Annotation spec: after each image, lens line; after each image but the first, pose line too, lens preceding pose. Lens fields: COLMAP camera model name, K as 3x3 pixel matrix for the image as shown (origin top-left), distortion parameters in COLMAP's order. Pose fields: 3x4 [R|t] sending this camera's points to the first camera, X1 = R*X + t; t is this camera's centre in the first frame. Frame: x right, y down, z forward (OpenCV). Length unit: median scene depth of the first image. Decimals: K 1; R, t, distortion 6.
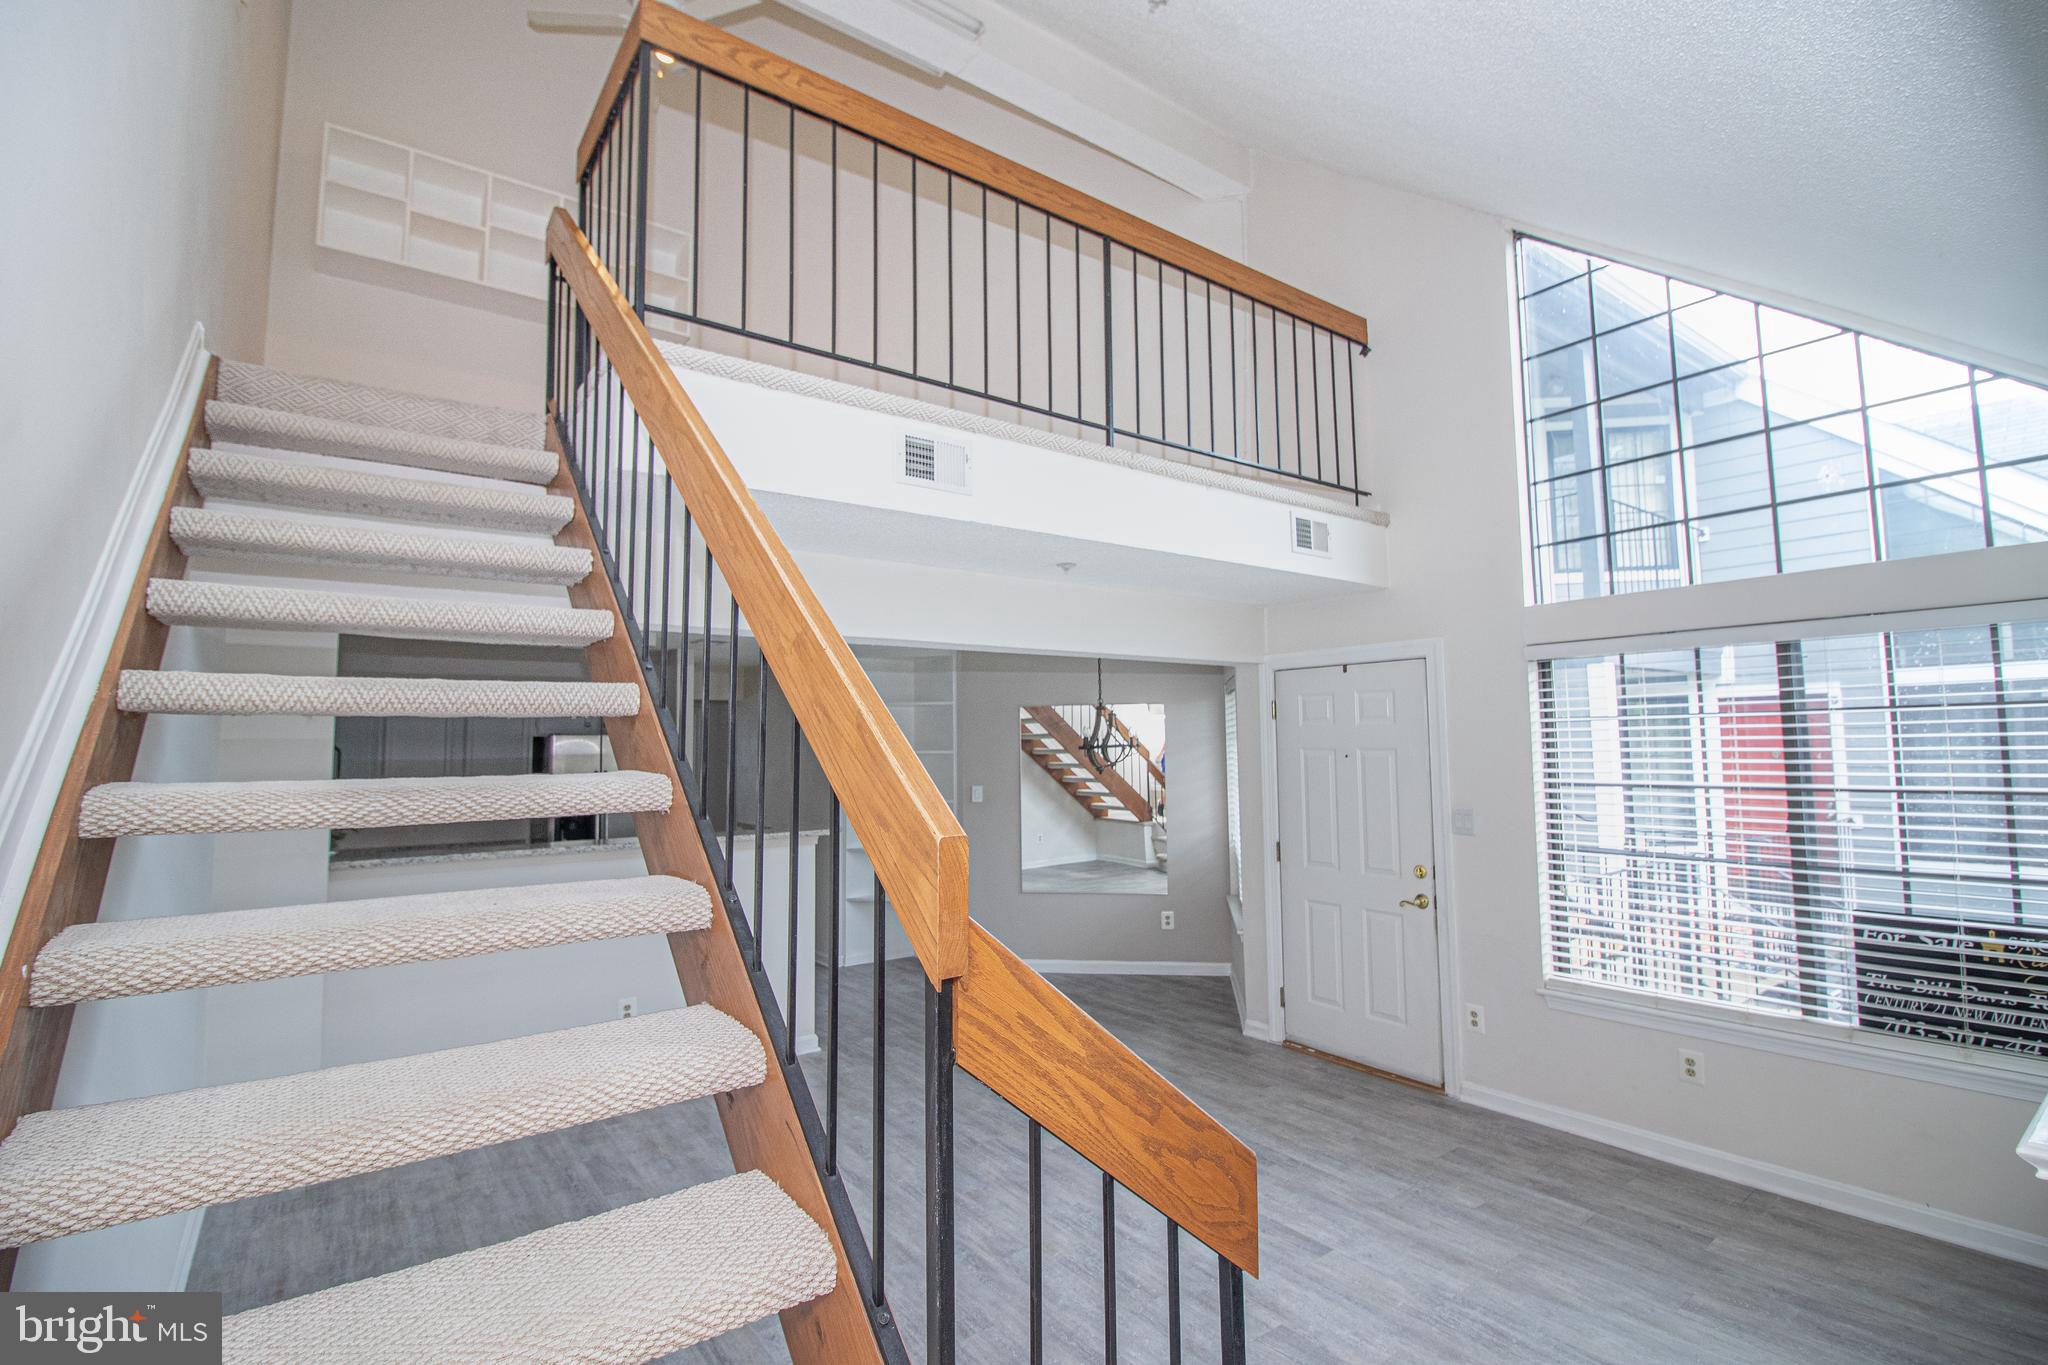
lens RADIAL K [[938.3, 0, 1025.7], [0, 938.3, 674.9], [0, 0, 1]] dist [0.000554, -0.011676]
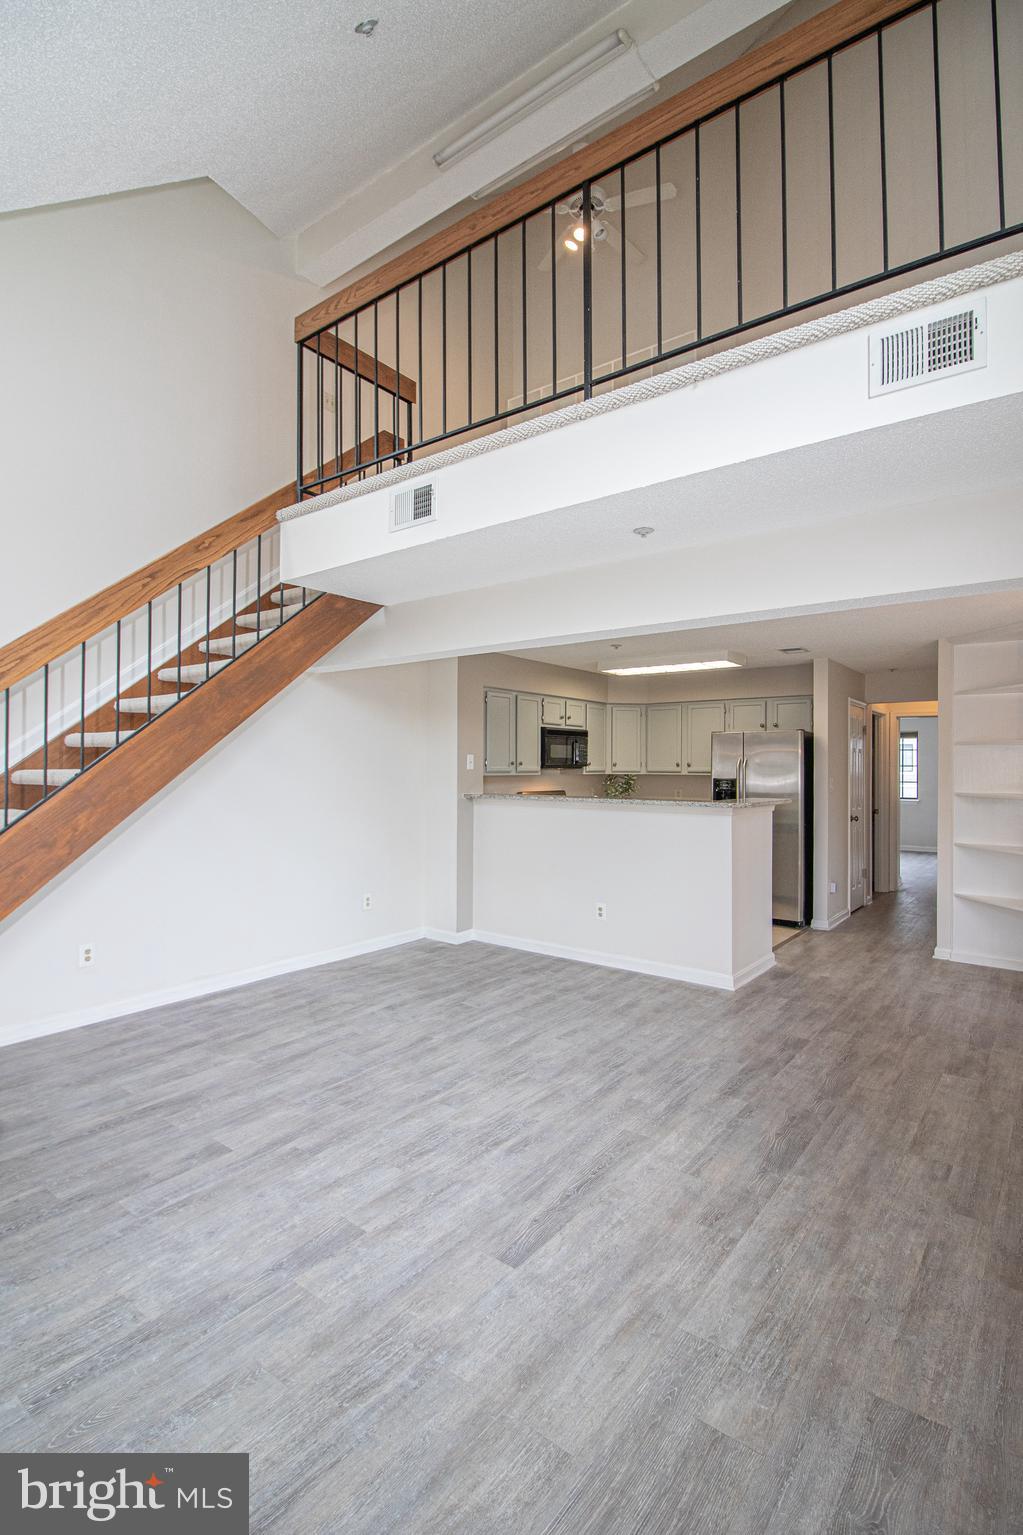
lens RADIAL K [[733.4, 0, 506.4], [0, 733.4, 766.7], [0, 0, 1]] dist [0.002120, -0.013662]
pose [[0.266629, 0.012847, -0.963714, 0.807507], [0.065547, 0.997354, 0.031430, 0.103265], [0.961568, -0.071549, 0.265081, 0.696875]]
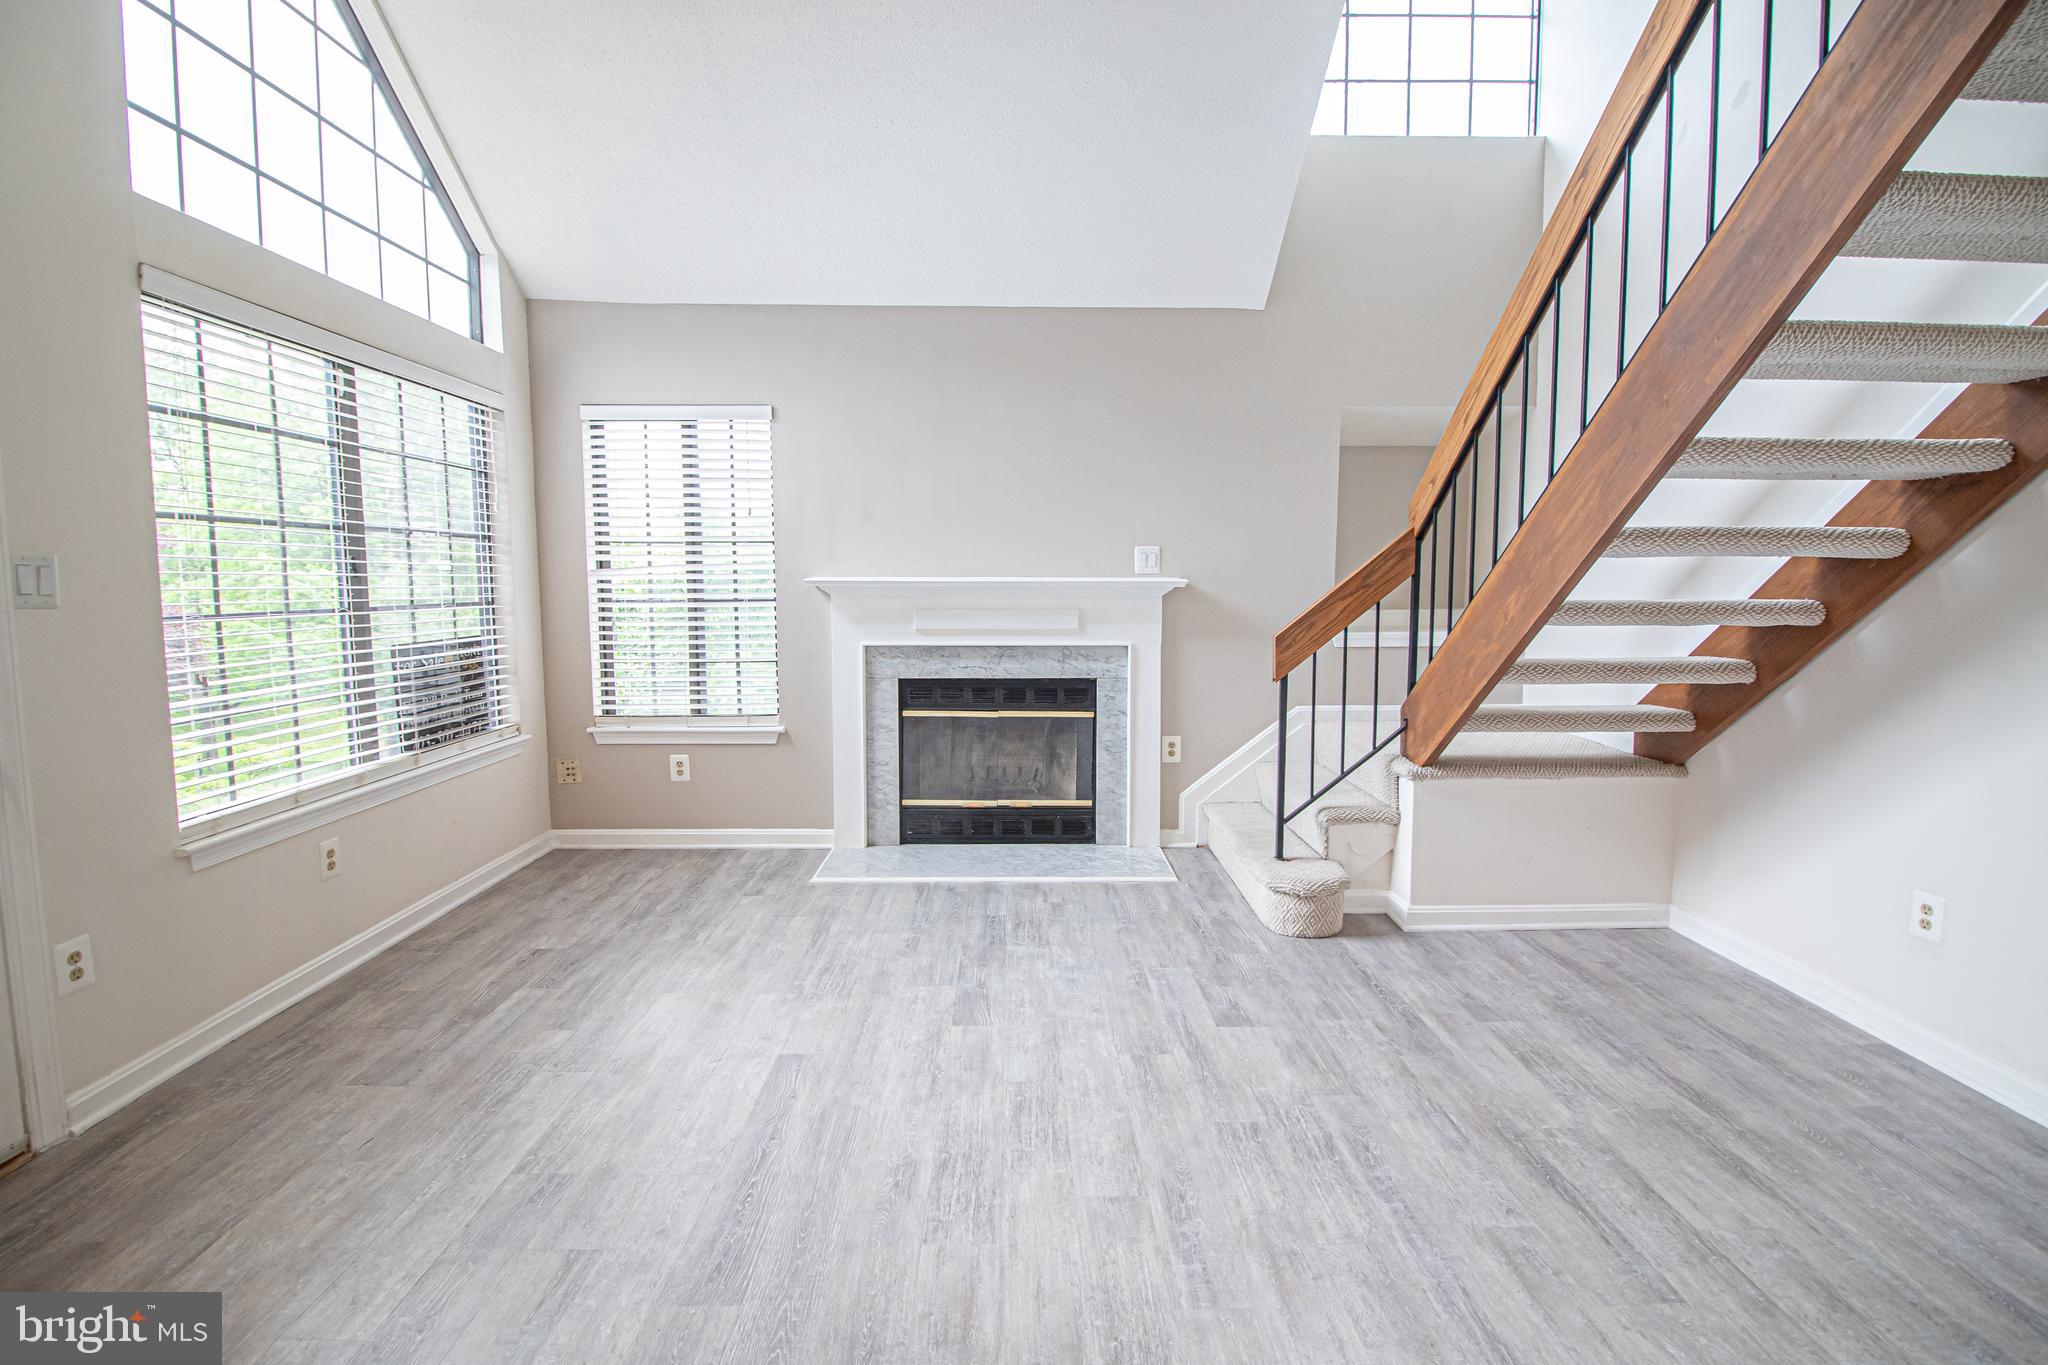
lens RADIAL K [[956.6, 0, 1022.6], [0, 956.6, 676.8], [0, 0, 1]] dist [-0.001650, -0.012785]
pose [[-0.810906, -0.044331, 0.583495, -0.265100], [-0.031614, 0.998989, 0.031962, 0.204551], [-0.584322, 0.007472, -0.811487, 1.283612]]
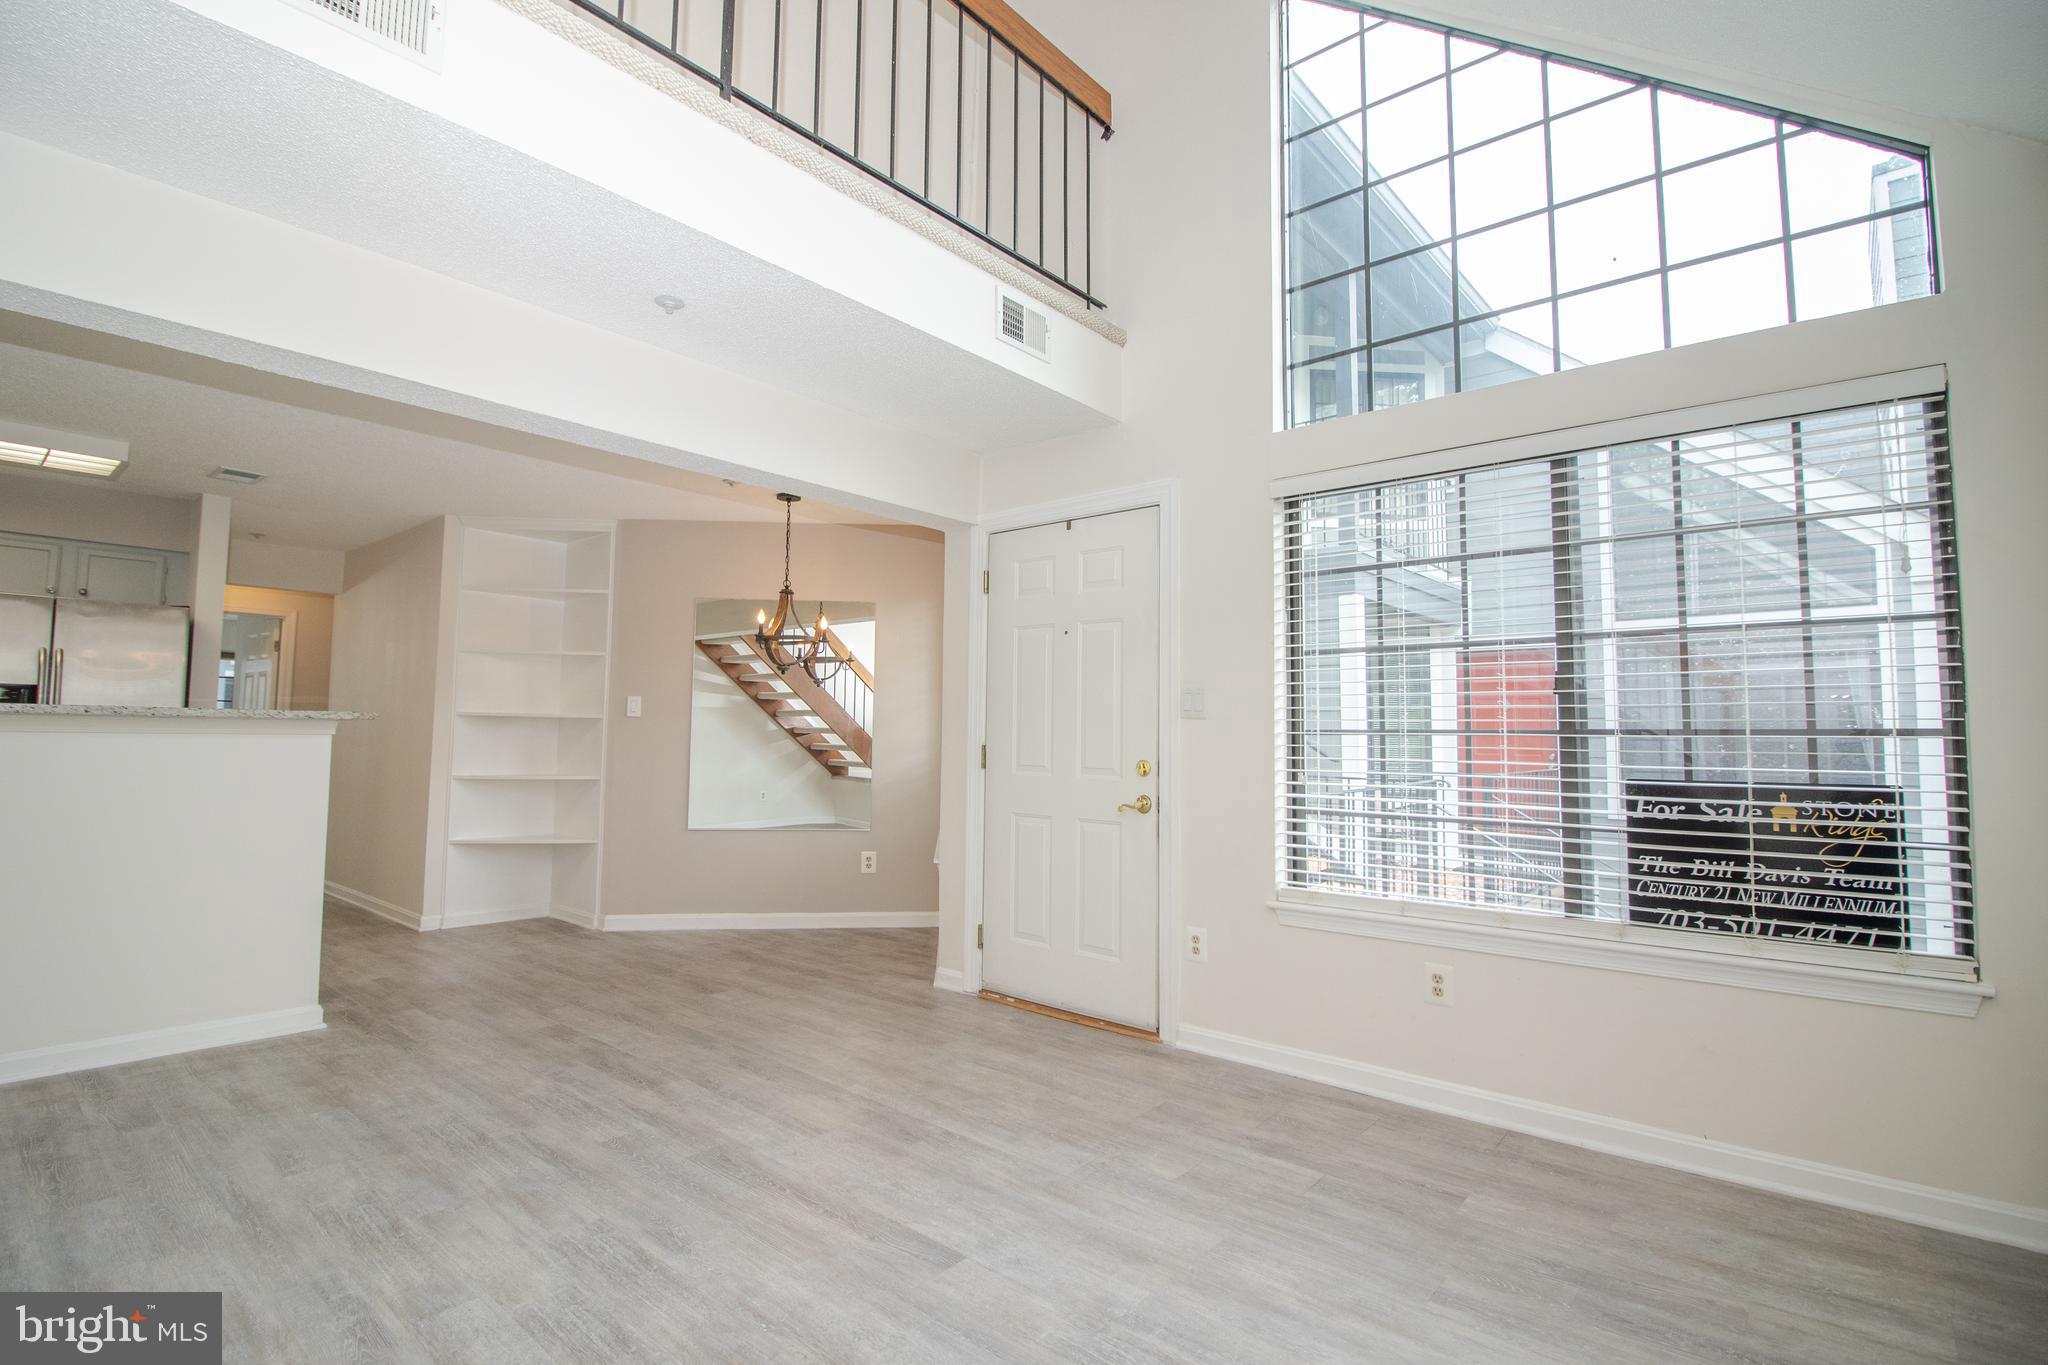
lens RADIAL K [[958.6, 0, 1026.5], [0, 958.6, 668.8], [0, 0, 1]] dist [0.005109, -0.017912]
pose [[0.973885, 0.038645, 0.223728, 0.165687], [-0.039533, 0.999218, -0.000509, 0.157335], [-0.223573, -0.008349, 0.974652, 0.267366]]
